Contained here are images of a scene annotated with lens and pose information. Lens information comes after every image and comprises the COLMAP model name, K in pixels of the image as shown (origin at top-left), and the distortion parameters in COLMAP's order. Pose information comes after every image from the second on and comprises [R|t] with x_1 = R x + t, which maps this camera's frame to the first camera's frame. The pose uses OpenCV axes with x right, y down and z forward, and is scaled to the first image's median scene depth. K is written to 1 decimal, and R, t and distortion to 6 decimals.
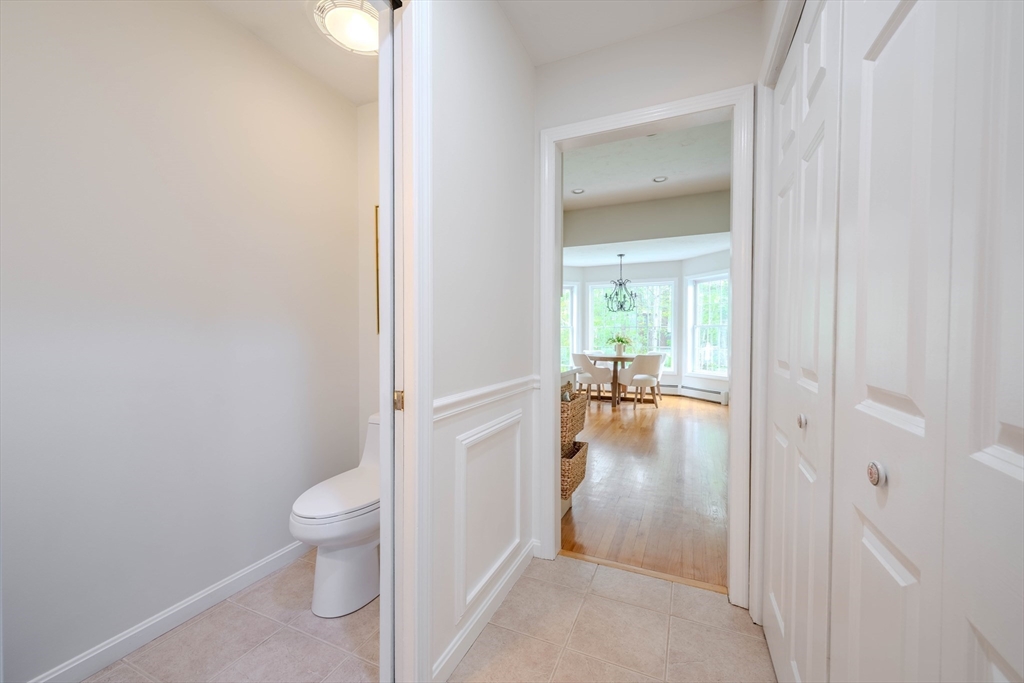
lens RADIAL K [[407.9, 0, 508.6], [0, 407.9, 340.6], [0, 0, 1]] dist [0.003970, 0.000492]
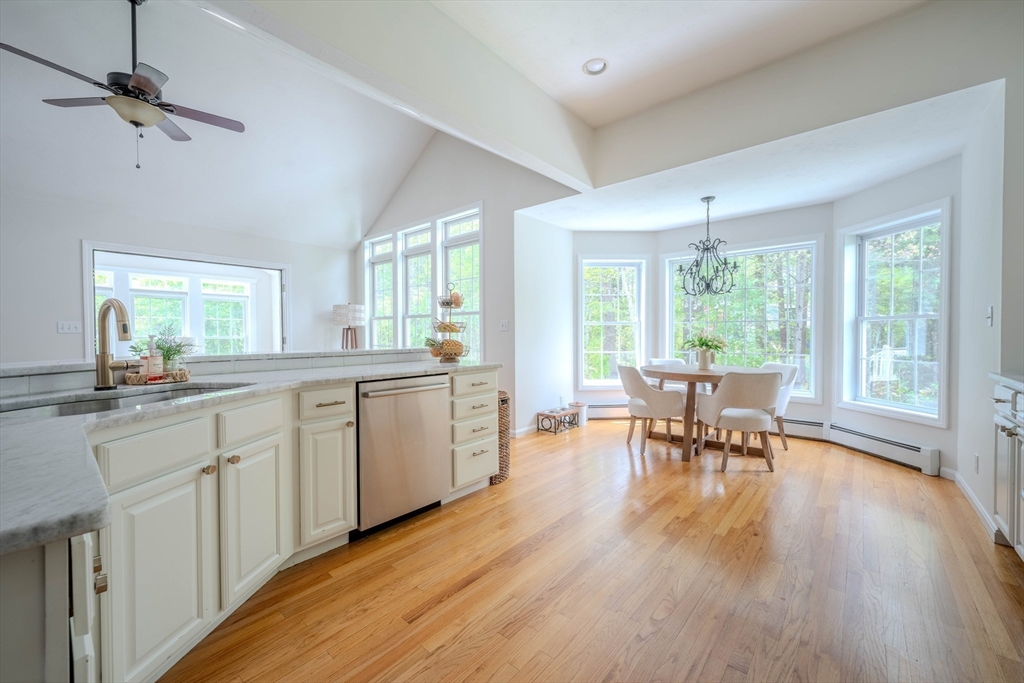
lens RADIAL K [[407.9, 0, 508.6], [0, 407.9, 340.6], [0, 0, 1]] dist [0.003970, 0.000492]
pose [[0.959047, 0.001850, -0.283241, 0.168914], [-0.001352, 0.999997, 0.001955, -0.005985], [0.283244, -0.001492, 0.959047, 0.357744]]
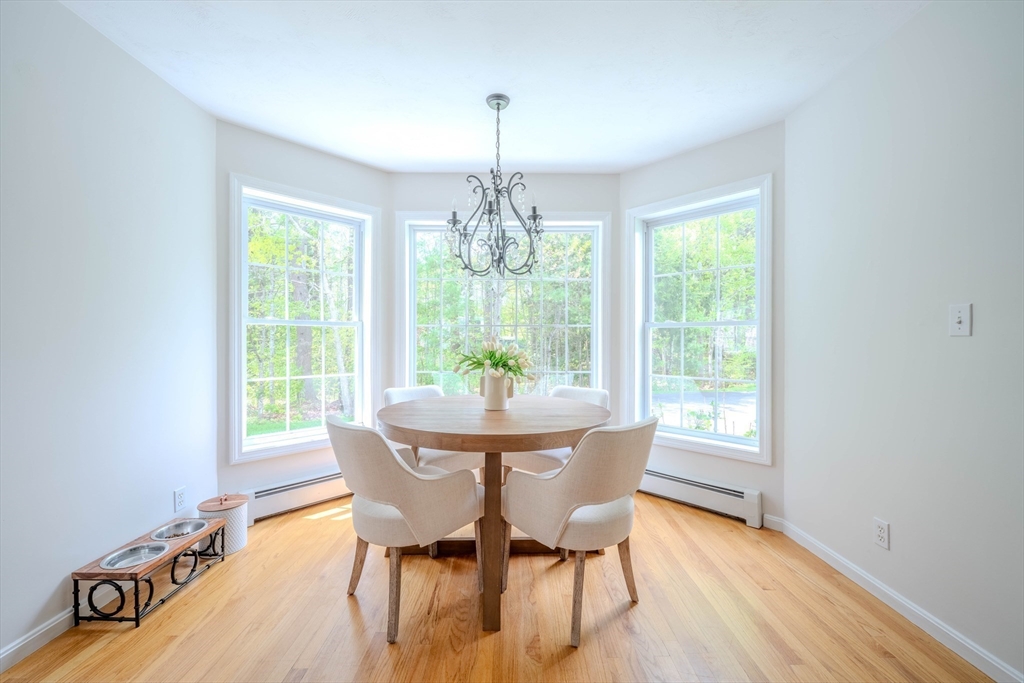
lens RADIAL K [[405.5, 0, 514.5], [0, 405.5, 342.5], [0, 0, 1]] dist [0.005365, -0.000059]
pose [[0.907976, 0.001495, 0.419018, 0.153505], [0.005650, 0.999859, -0.015811, -0.010896], [-0.418983, 0.016723, 0.907840, 0.709758]]
